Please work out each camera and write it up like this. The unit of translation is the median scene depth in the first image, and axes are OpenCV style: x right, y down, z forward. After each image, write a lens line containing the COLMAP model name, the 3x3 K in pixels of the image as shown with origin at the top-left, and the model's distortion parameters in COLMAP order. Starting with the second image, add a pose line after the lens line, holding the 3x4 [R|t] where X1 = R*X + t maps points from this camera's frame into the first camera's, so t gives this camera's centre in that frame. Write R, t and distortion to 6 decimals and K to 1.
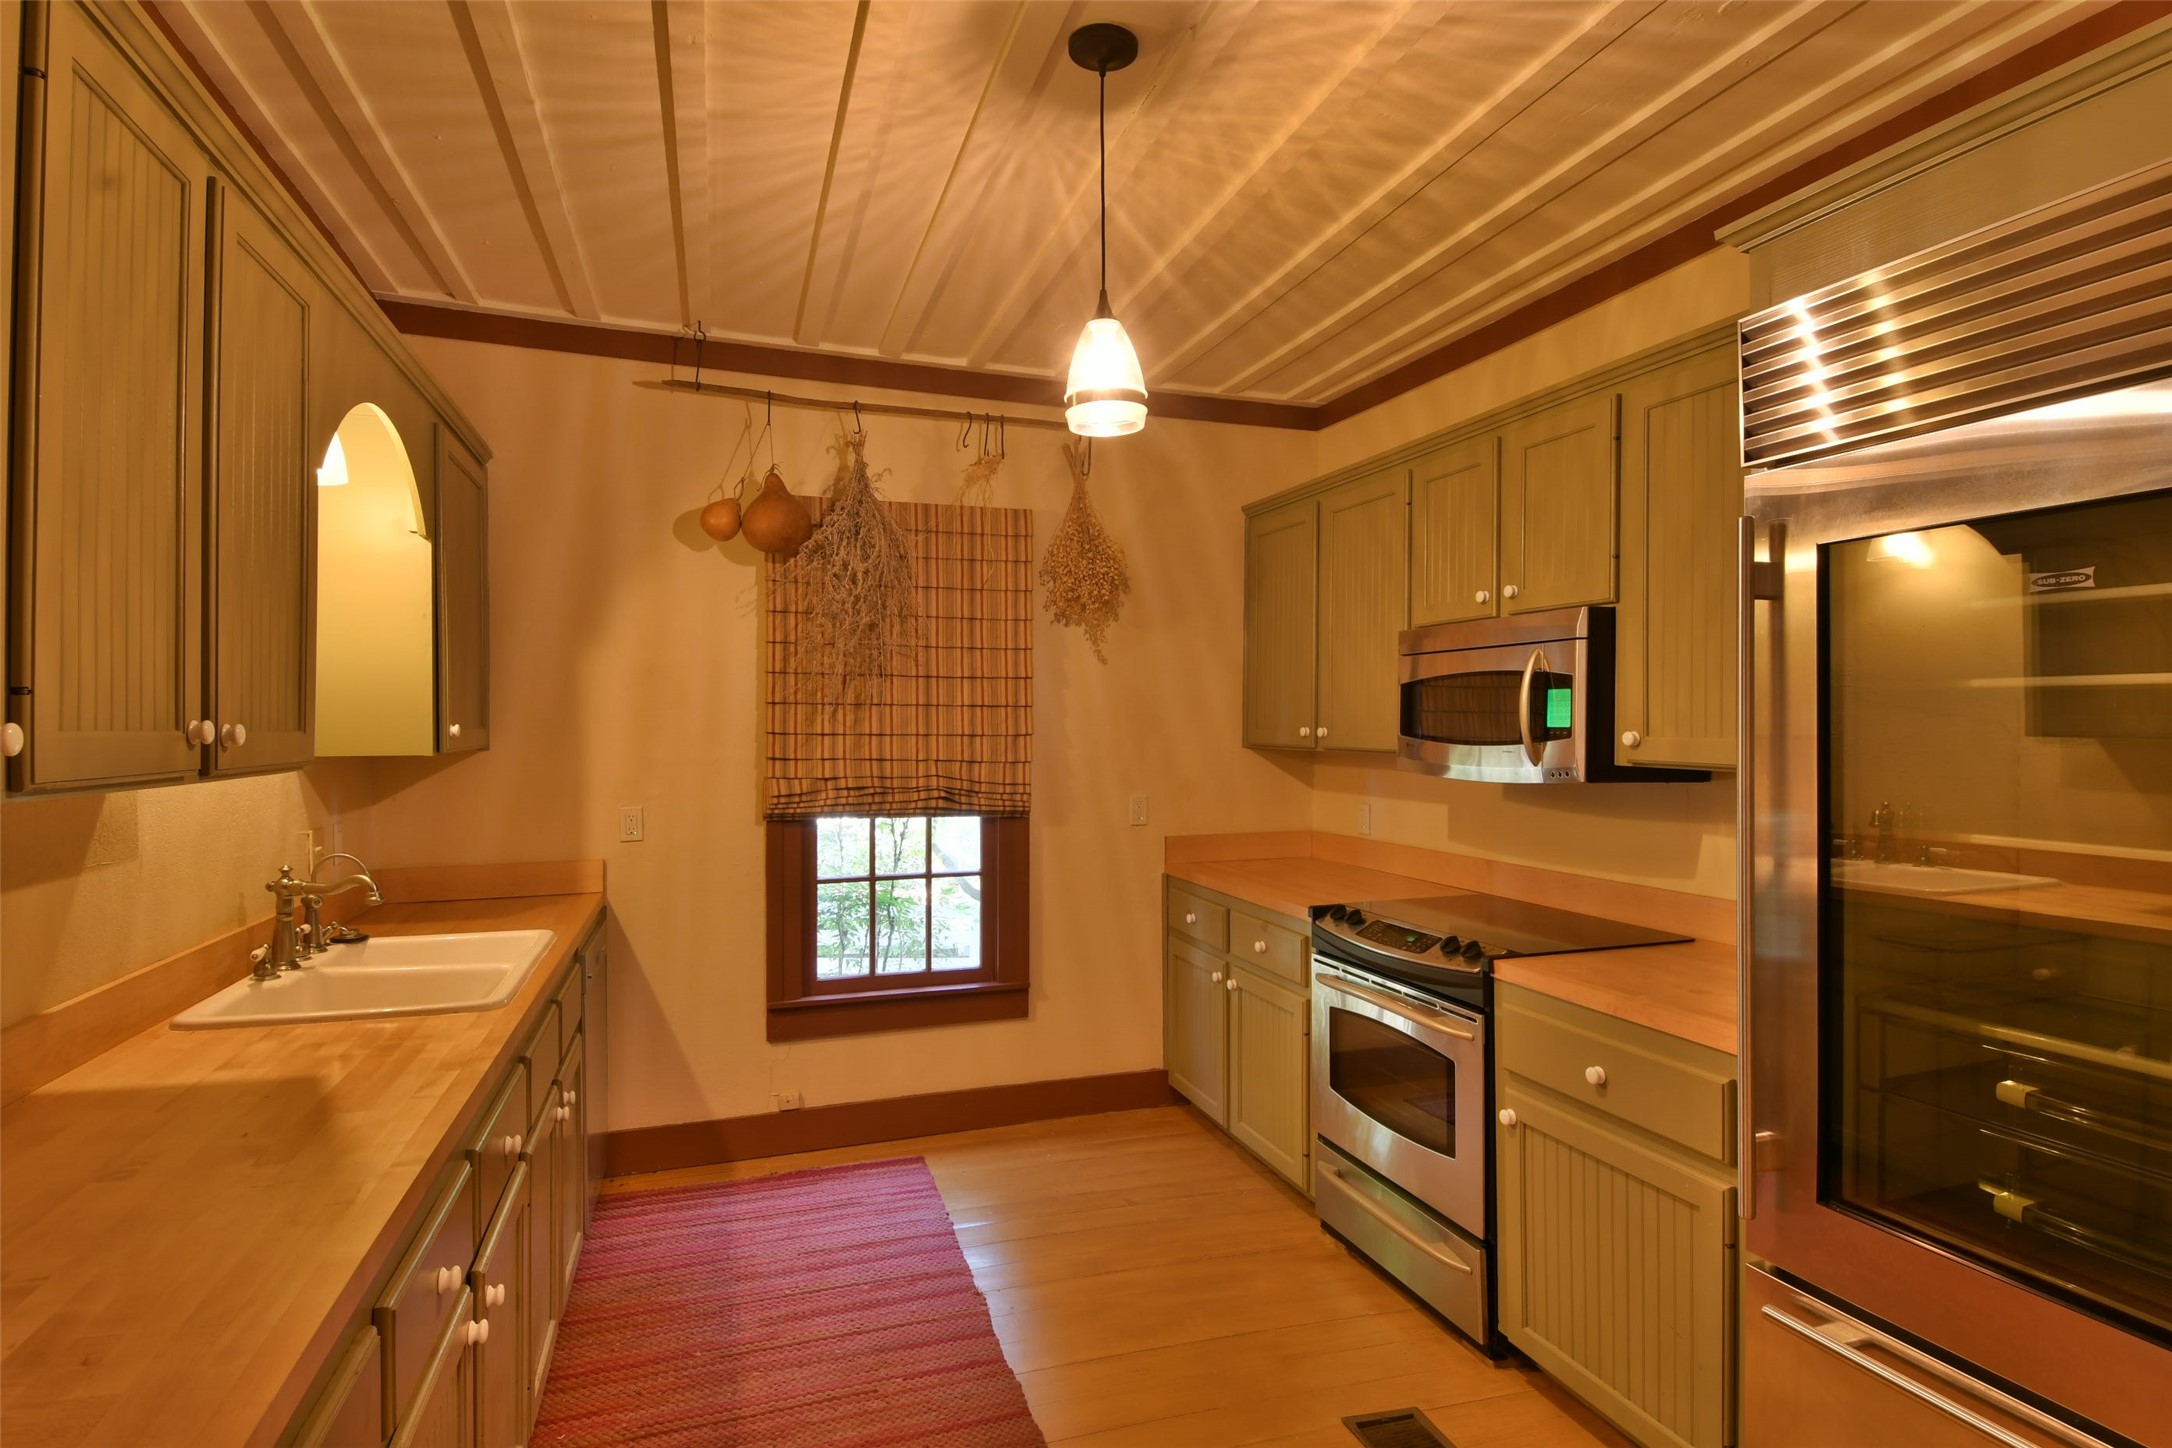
lens RADIAL K [[1129.3, 0, 1097.0], [0, 1129.3, 722.6], [0, 0, 1]] dist [0.025461, -0.032180]
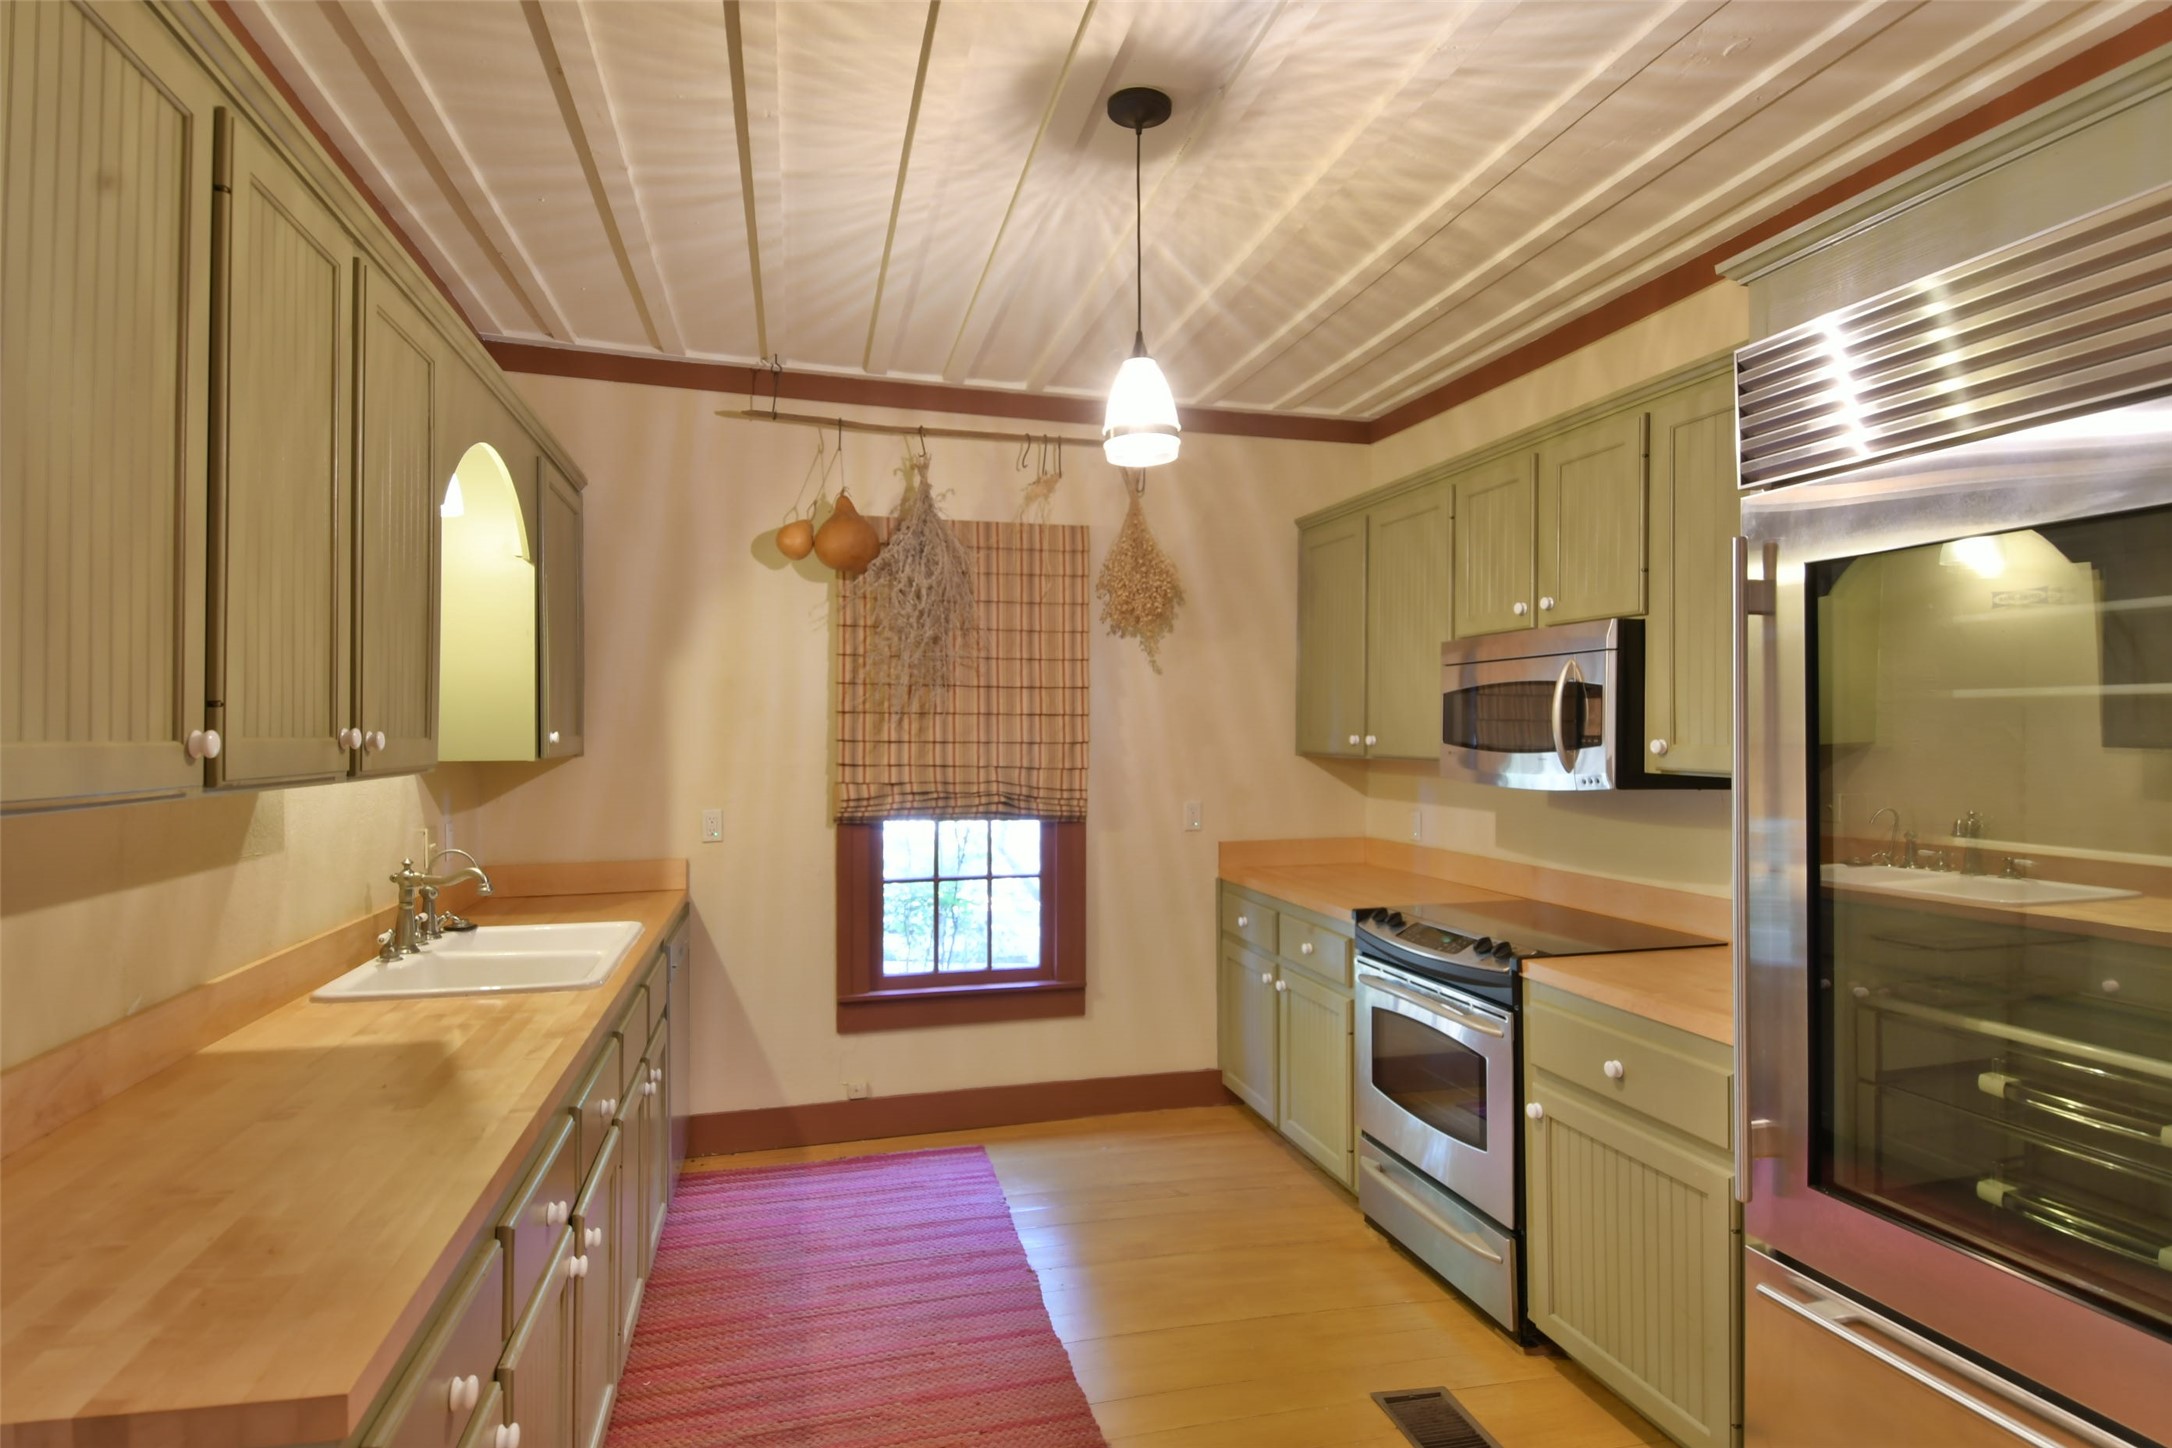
lens RADIAL K [[1129.3, 0, 1094.8], [0, 1129.3, 722.5], [0, 0, 1]] dist [0.025461, -0.032180]
pose [[0.997942, 0.000098, -0.064130, 0.020227], [-0.000569, 0.999973, -0.007322, 0.000026], [0.064127, 0.007343, 0.997915, -0.049315]]
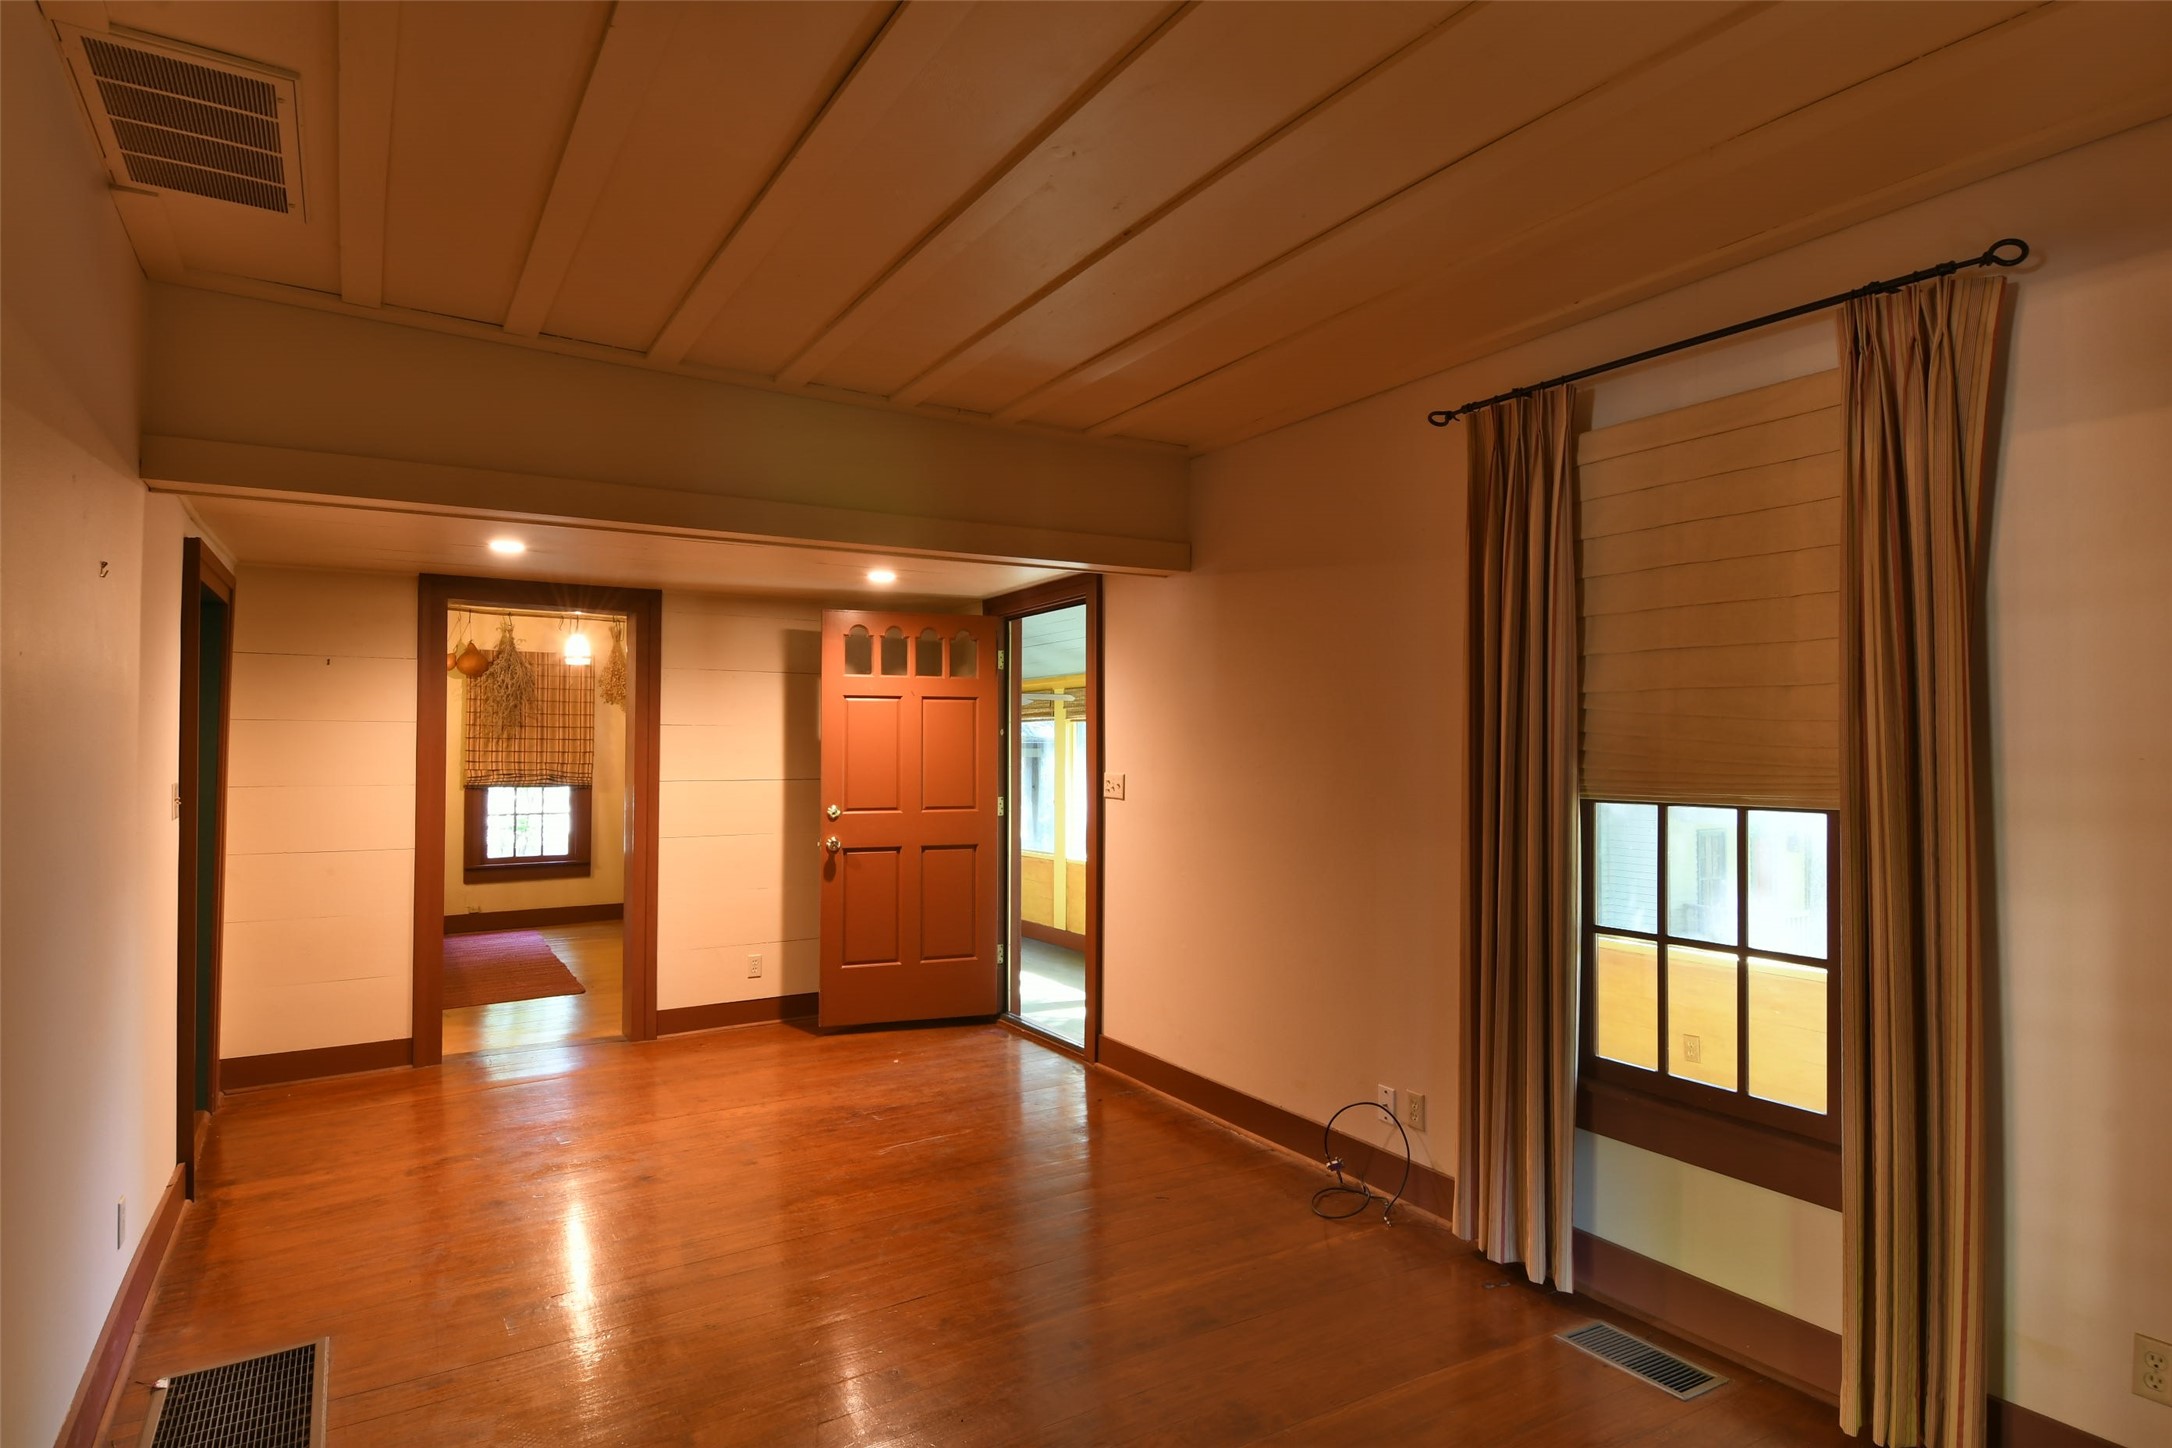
lens RADIAL K [[1129.3, 0, 1102.4], [0, 1129.3, 732.0], [0, 0, 1]] dist [0.025461, -0.032180]
pose [[0.966965, 0.007238, 0.254806, 0.483348], [-0.000557, 0.999654, -0.026282, 0.040499], [-0.254908, 0.025272, 0.966635, -2.024473]]
